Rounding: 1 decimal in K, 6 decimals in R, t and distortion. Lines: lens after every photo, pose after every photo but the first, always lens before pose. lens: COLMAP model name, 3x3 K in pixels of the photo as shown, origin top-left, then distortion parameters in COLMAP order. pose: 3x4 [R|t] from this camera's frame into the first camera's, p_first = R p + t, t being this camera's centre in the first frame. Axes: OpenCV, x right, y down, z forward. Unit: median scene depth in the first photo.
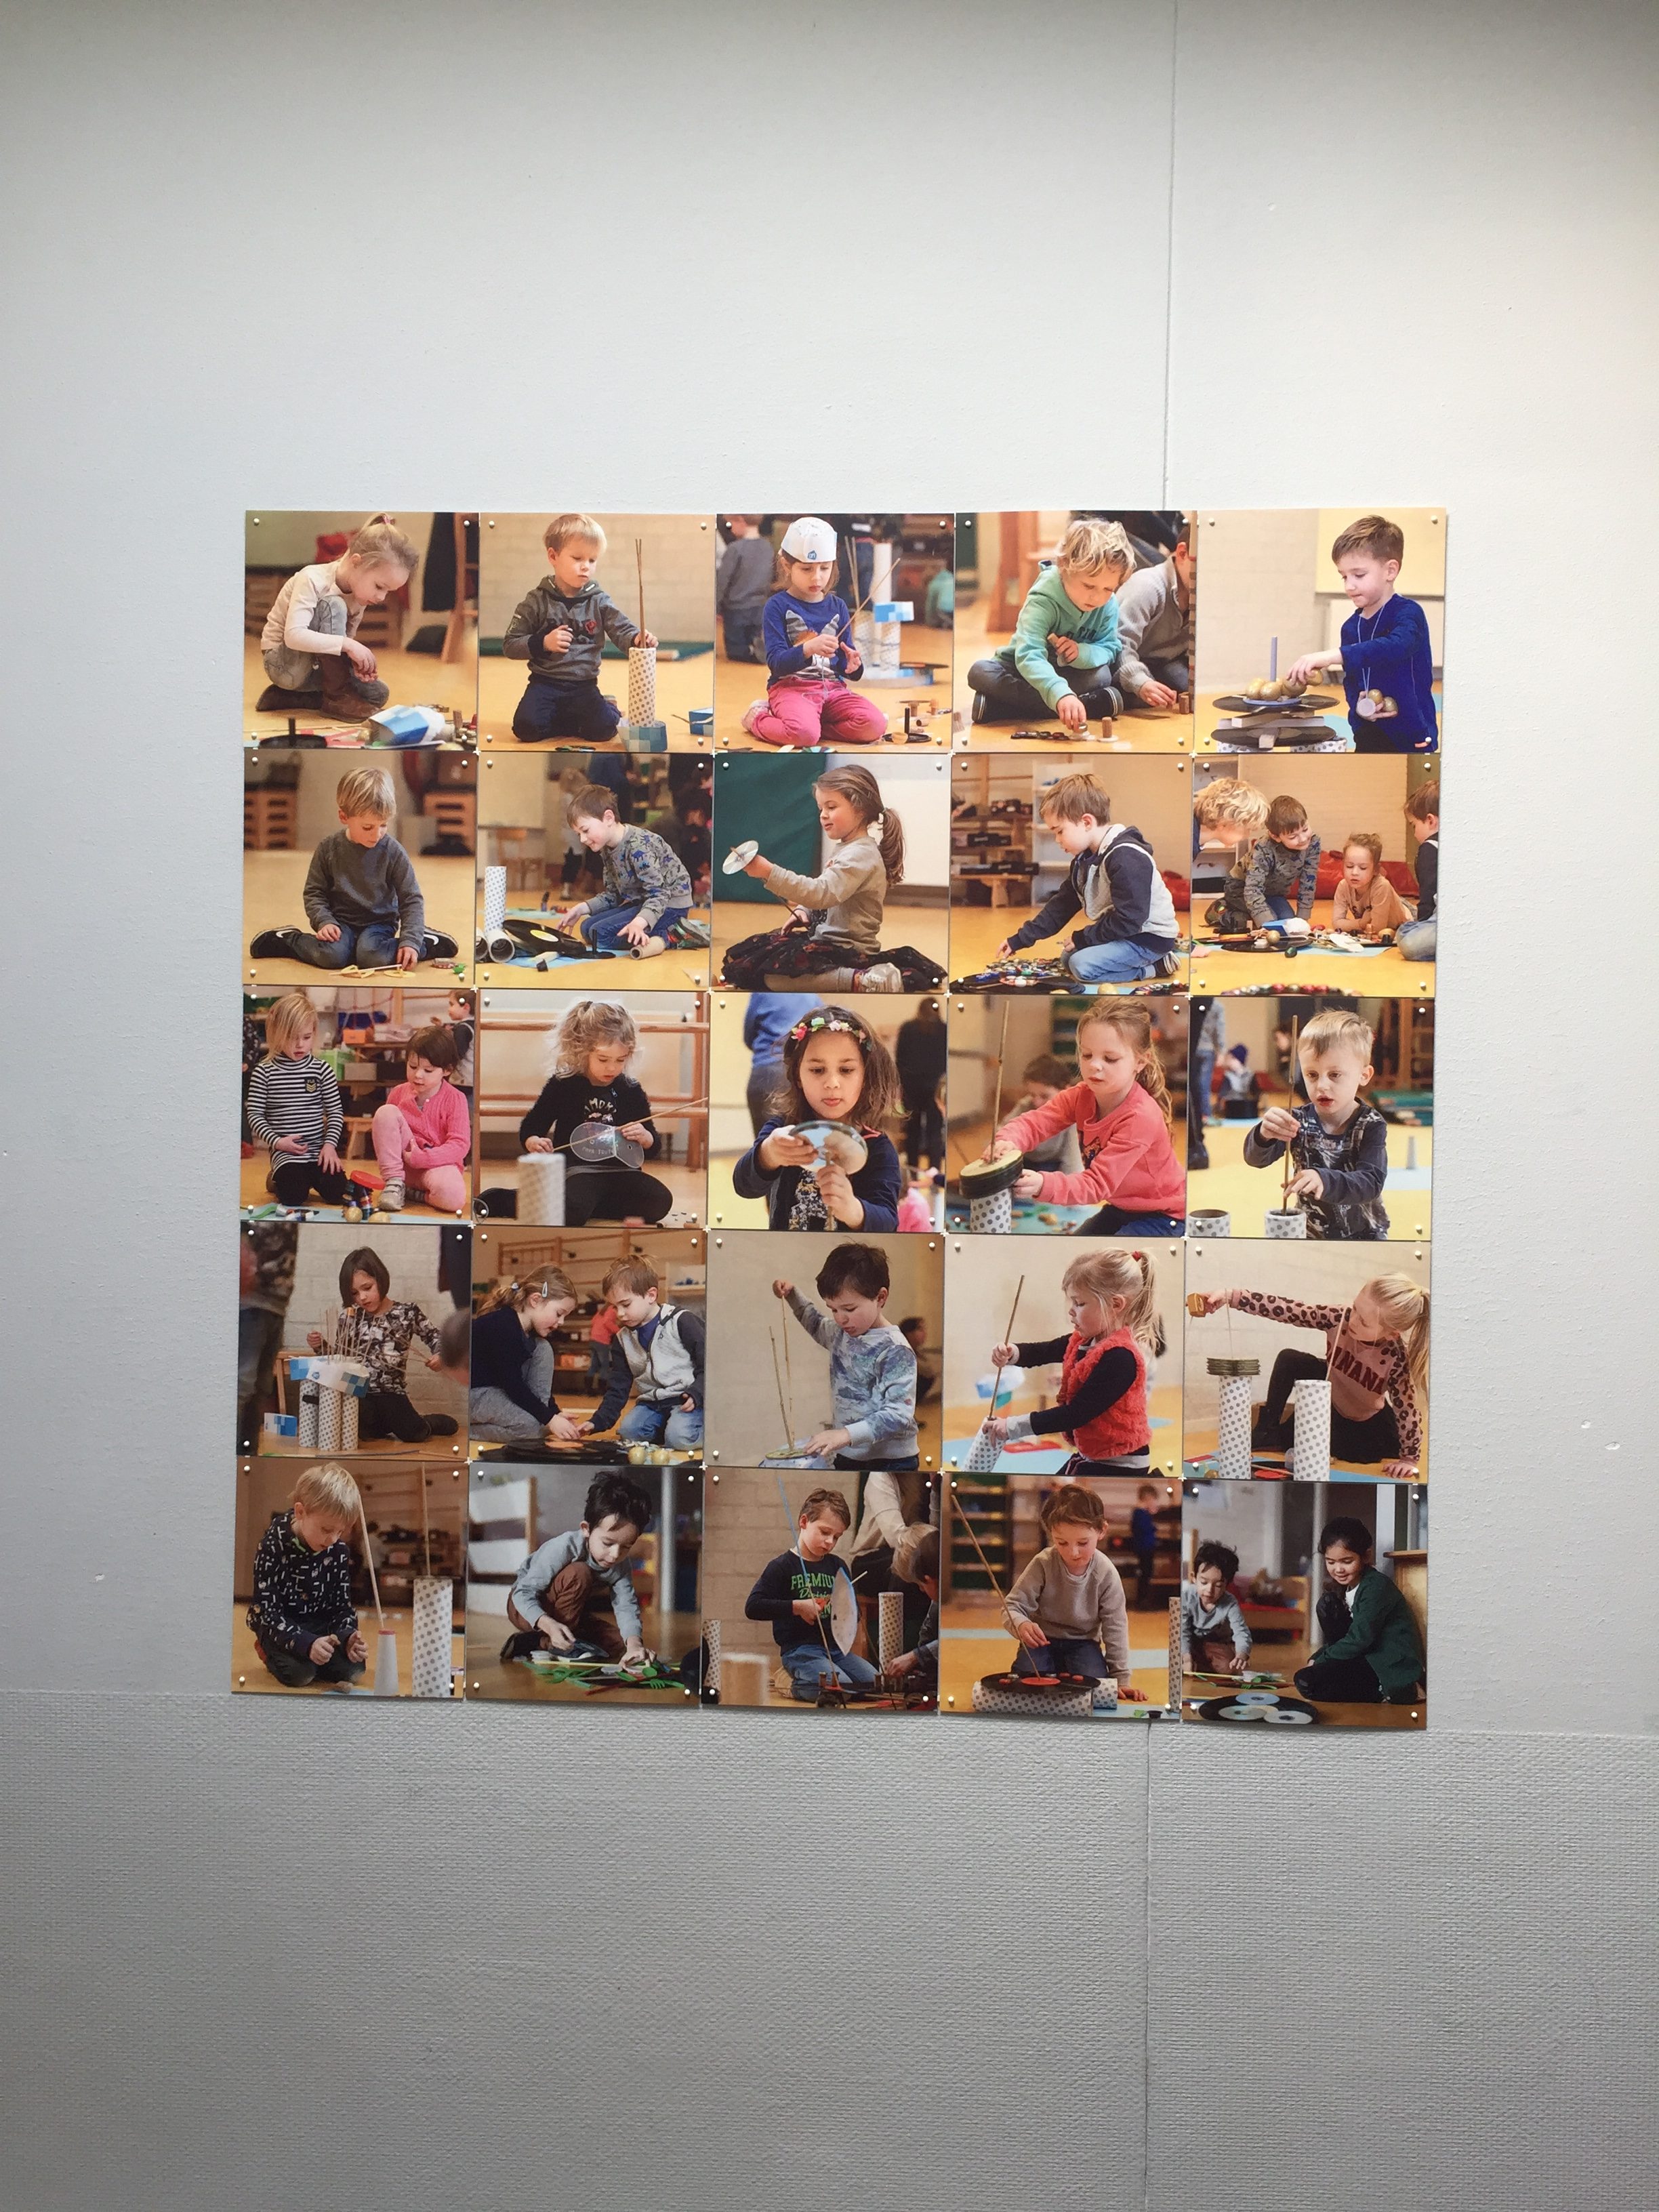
lens RADIAL K [[1840.0, 0, 829.9], [0, 1840.0, 1106.3], [0, 0, 1]] dist [0.057572, -0.057281]
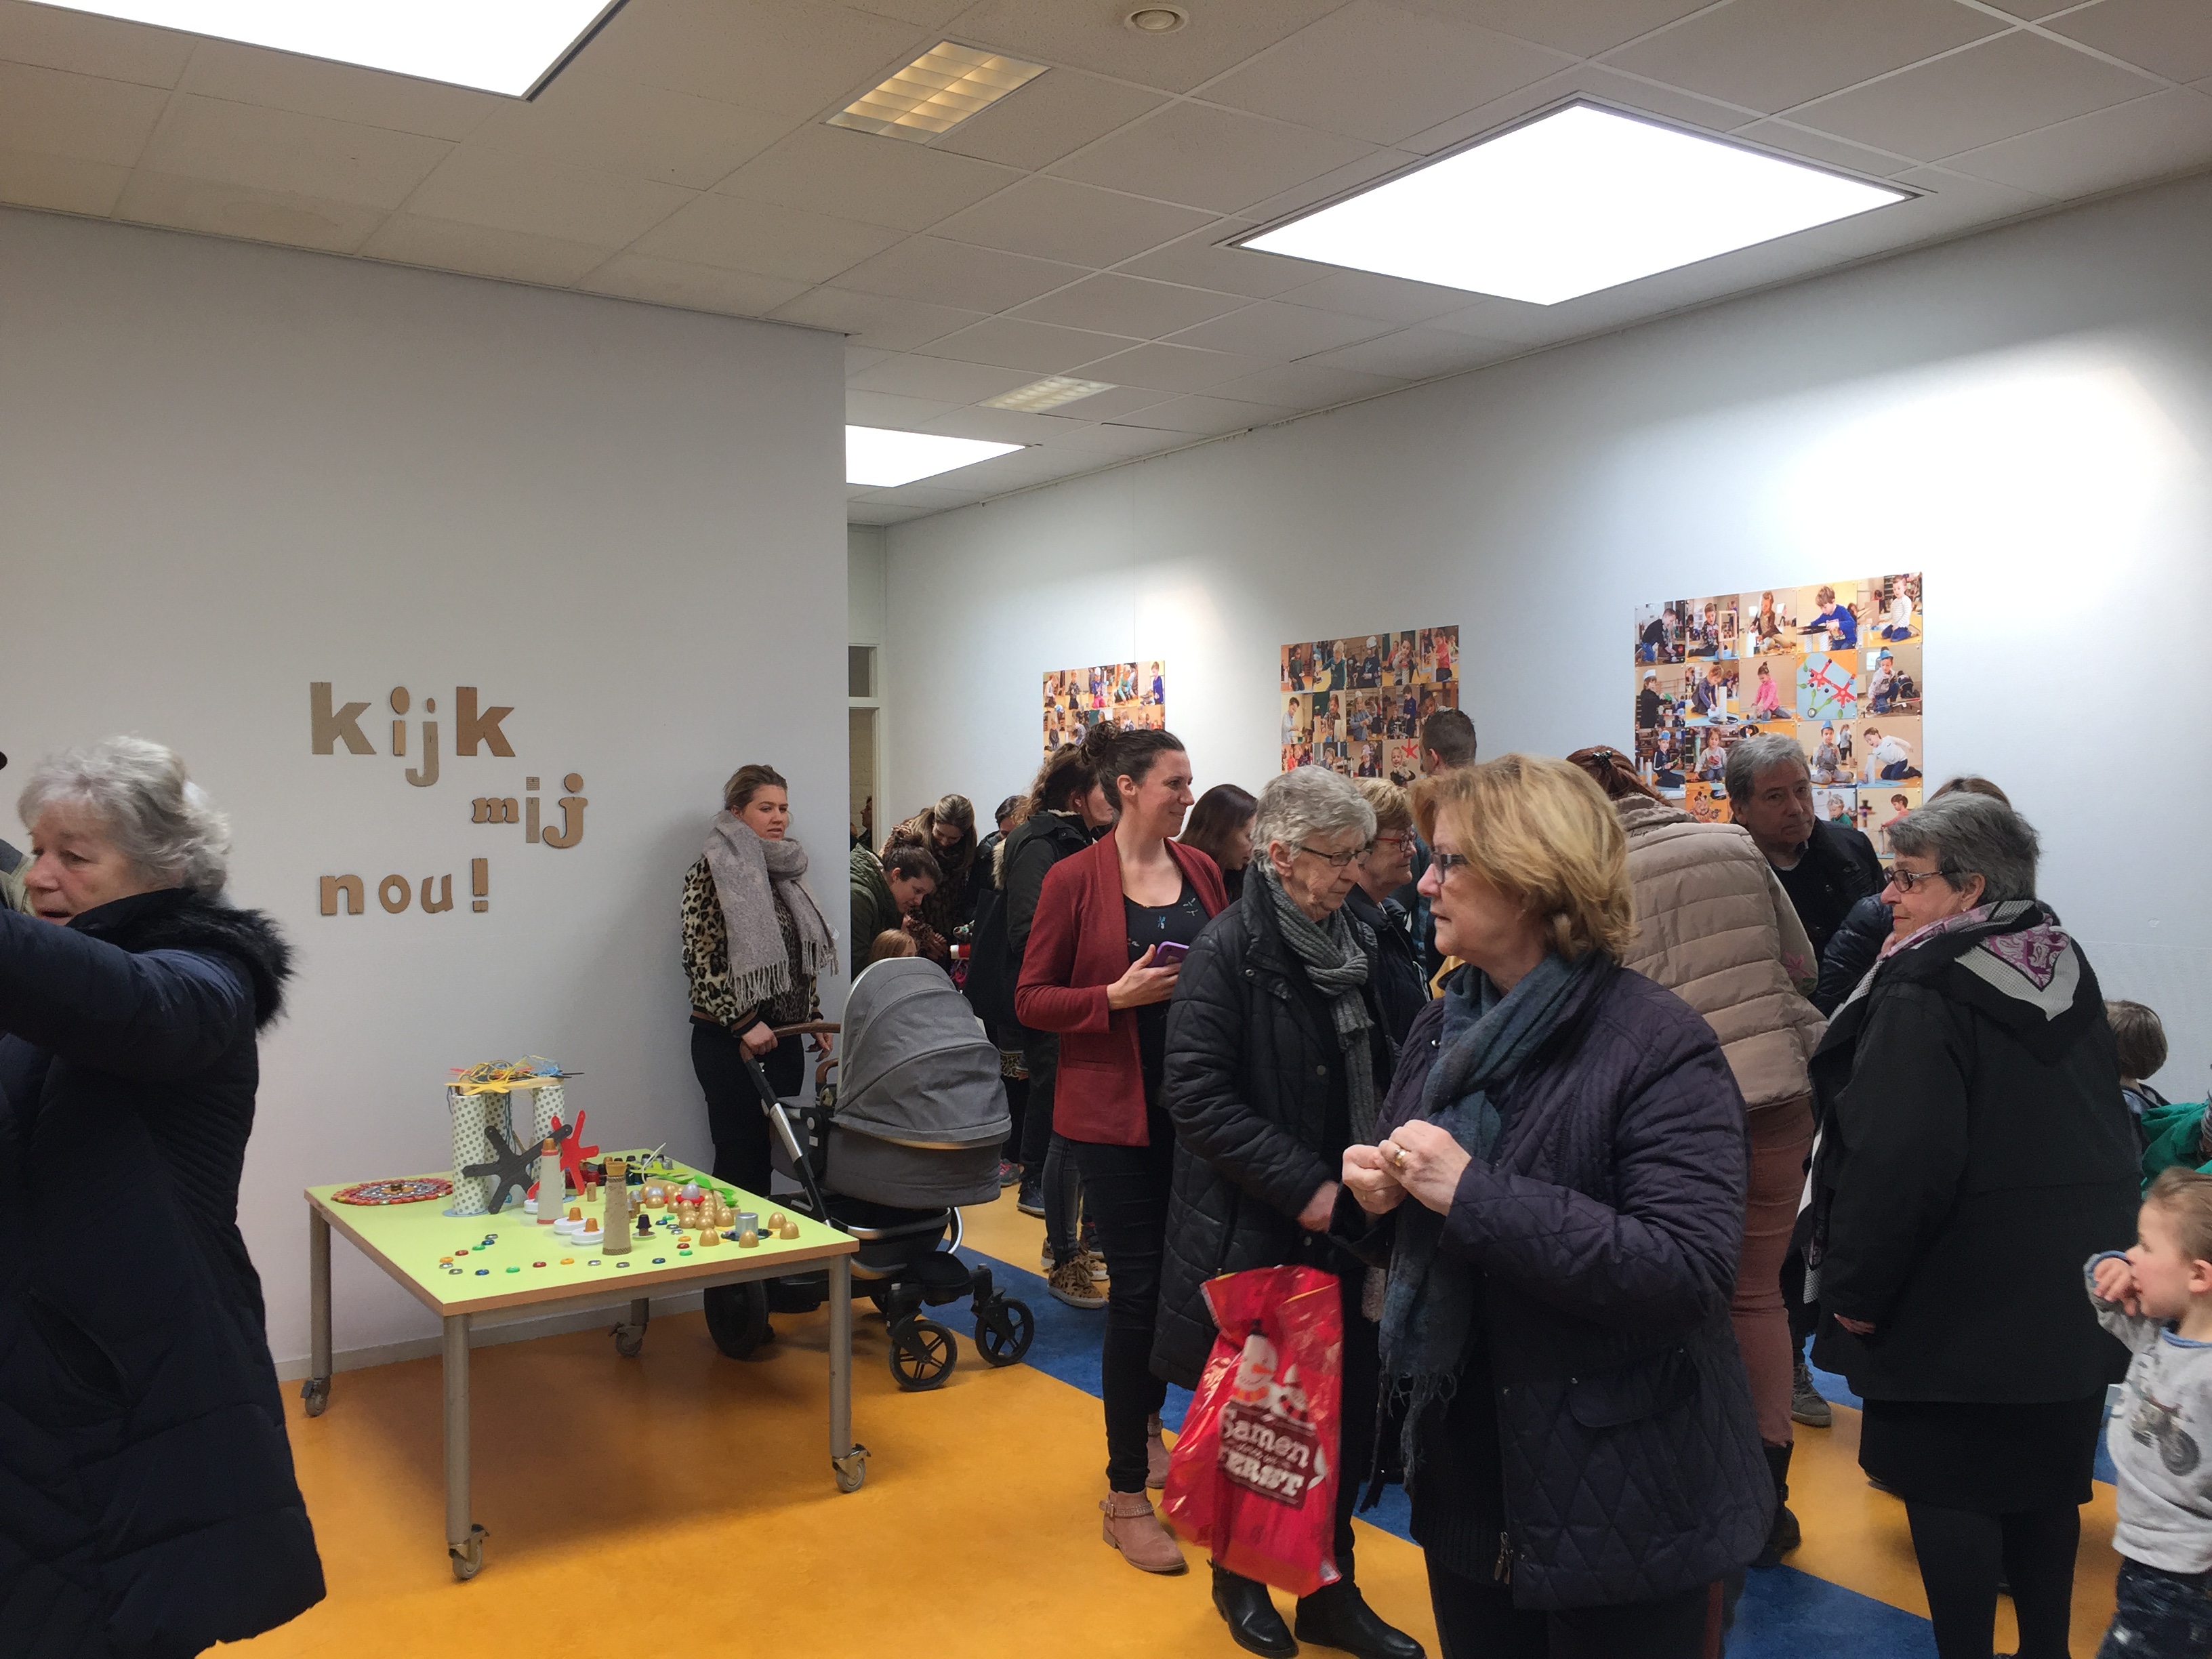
lens RADIAL K [[1840.0, 0, 1105.2], [0, 1840.0, 821.8], [0, 0, 1]] dist [0.057572, -0.057281]
pose [[0.605862, -0.007164, -0.795538, 4.397683], [0.007025, 0.999969, -0.003655, 0.165339], [0.795539, -0.003375, 0.605893, -2.331352]]
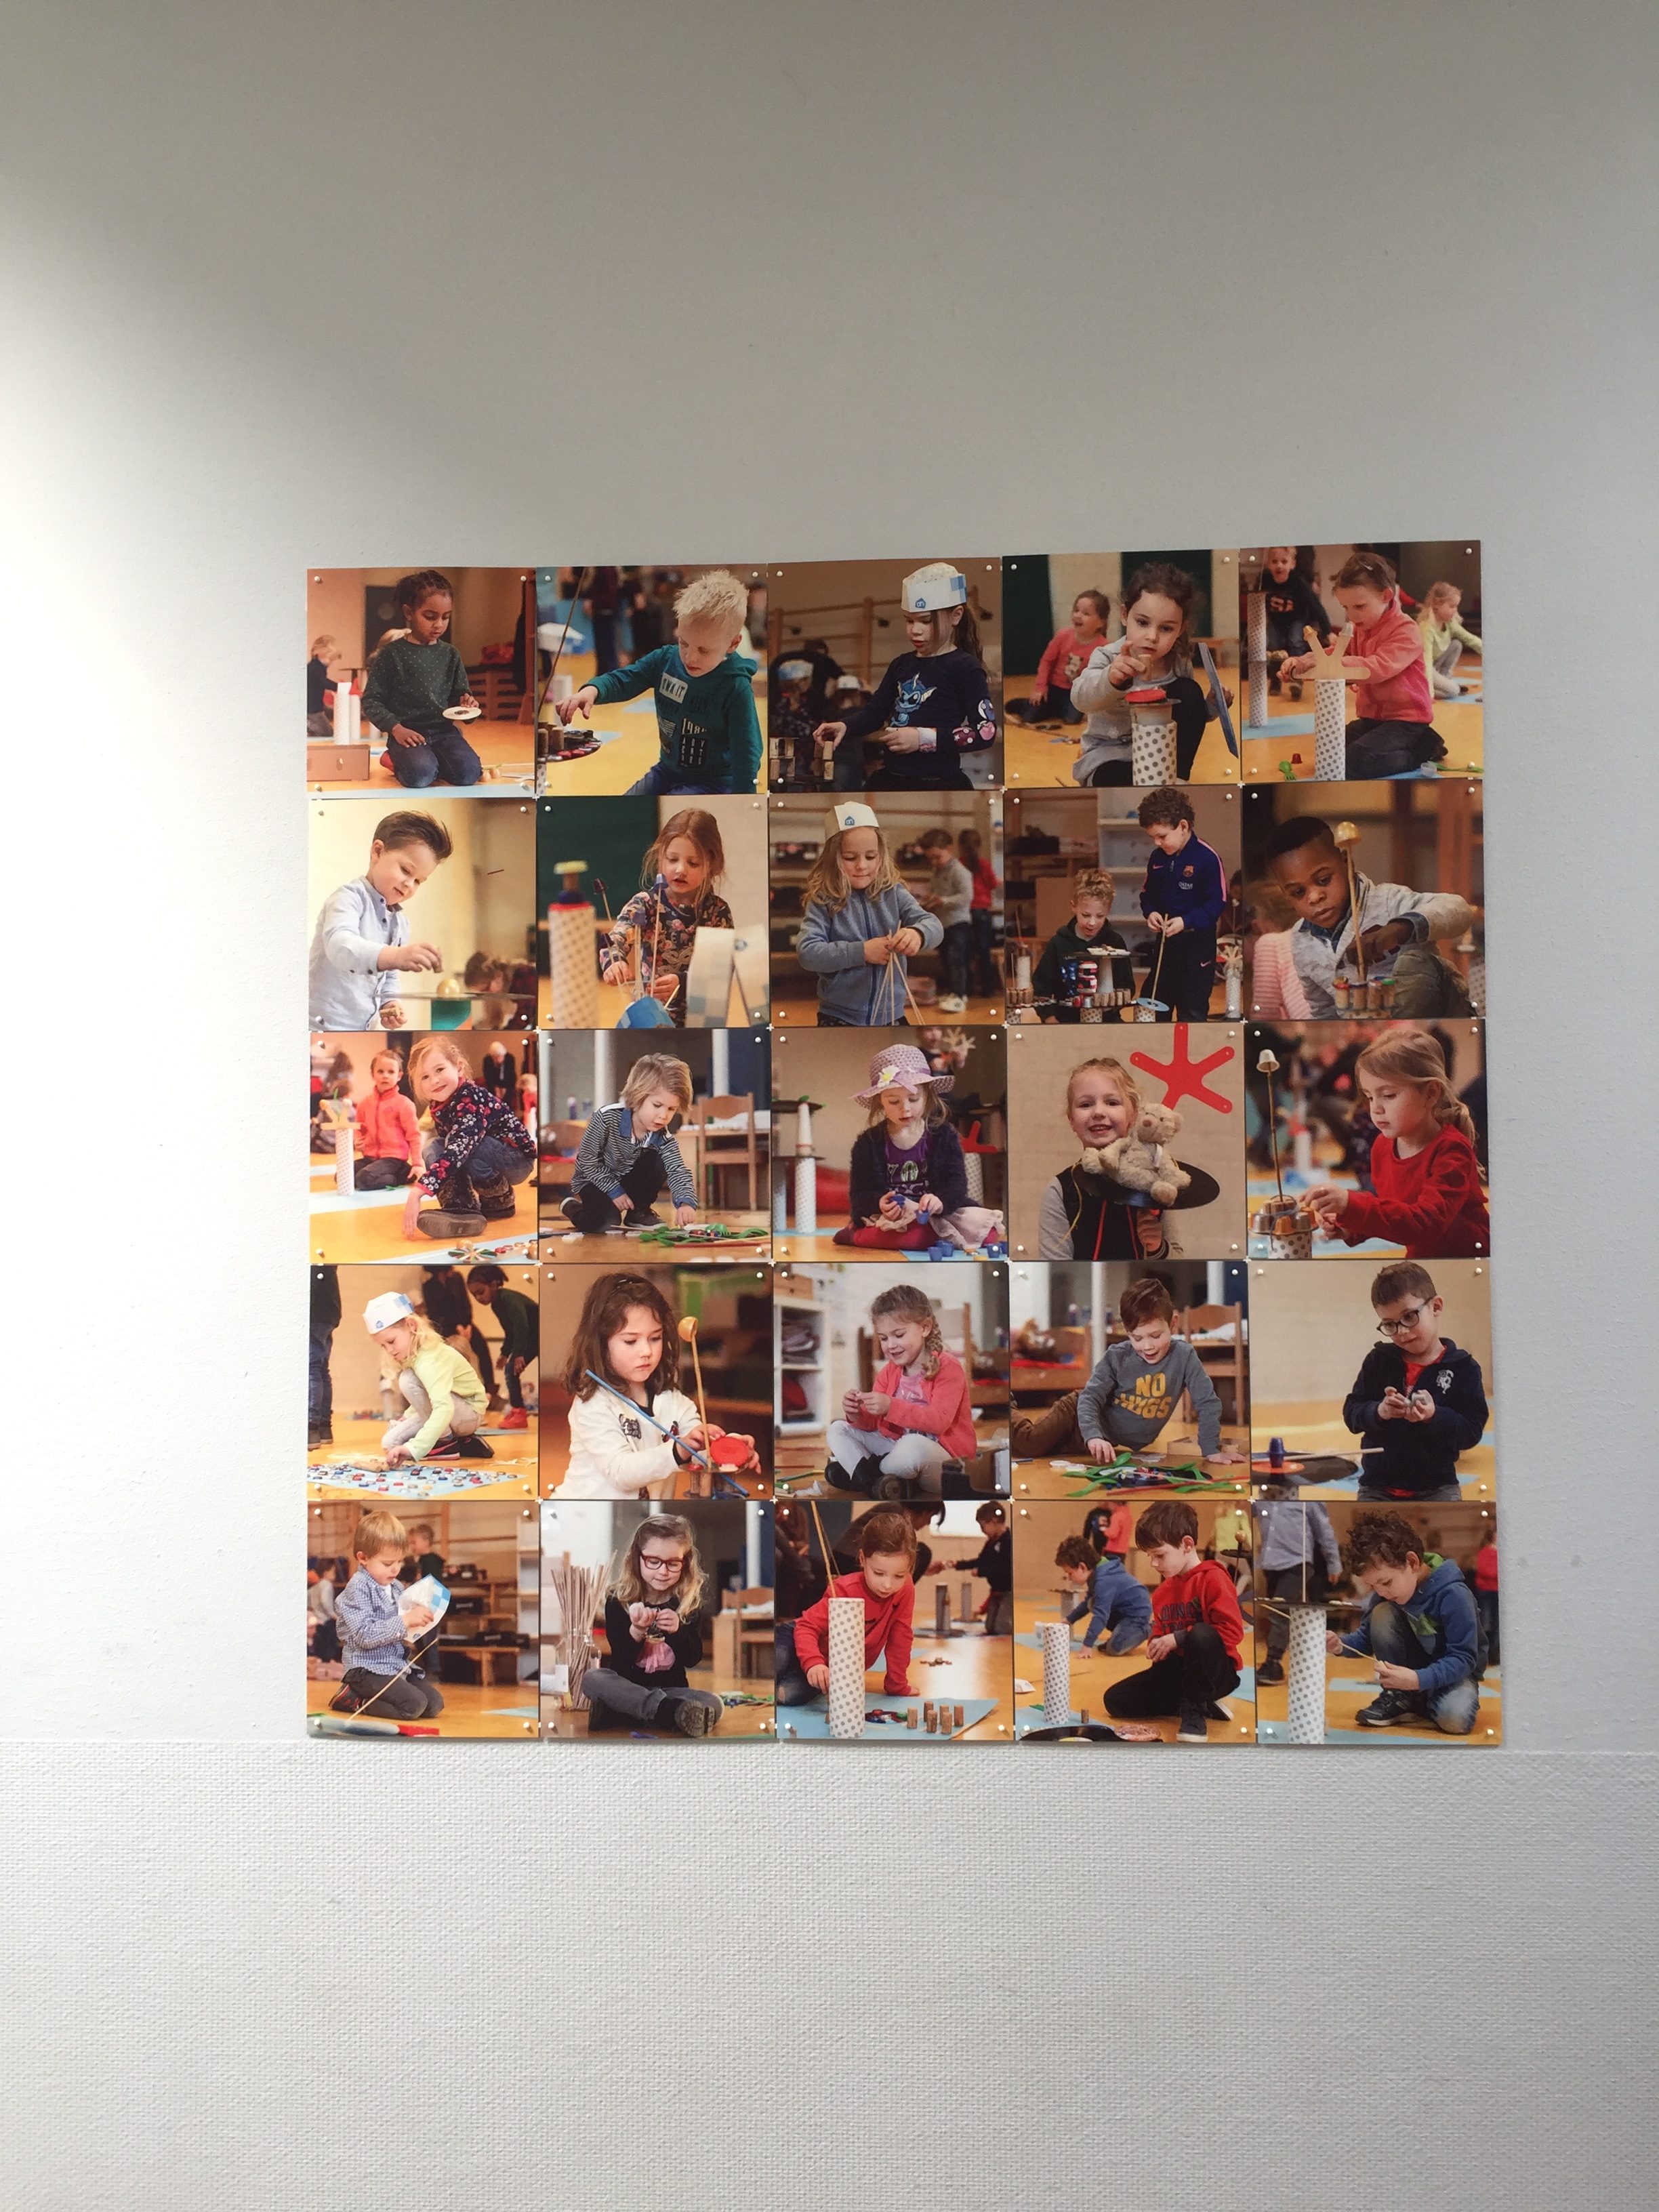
lens RADIAL K [[1840.0, 0, 881.6], [0, 1840.0, 1119.7], [0, 0, 1]] dist [0.057572, -0.057281]
pose [[0.999771, -0.020284, 0.006794, 1.160265], [0.020504, 0.999211, -0.034010, 0.038799], [-0.006099, 0.034141, 0.999398, -0.076627]]
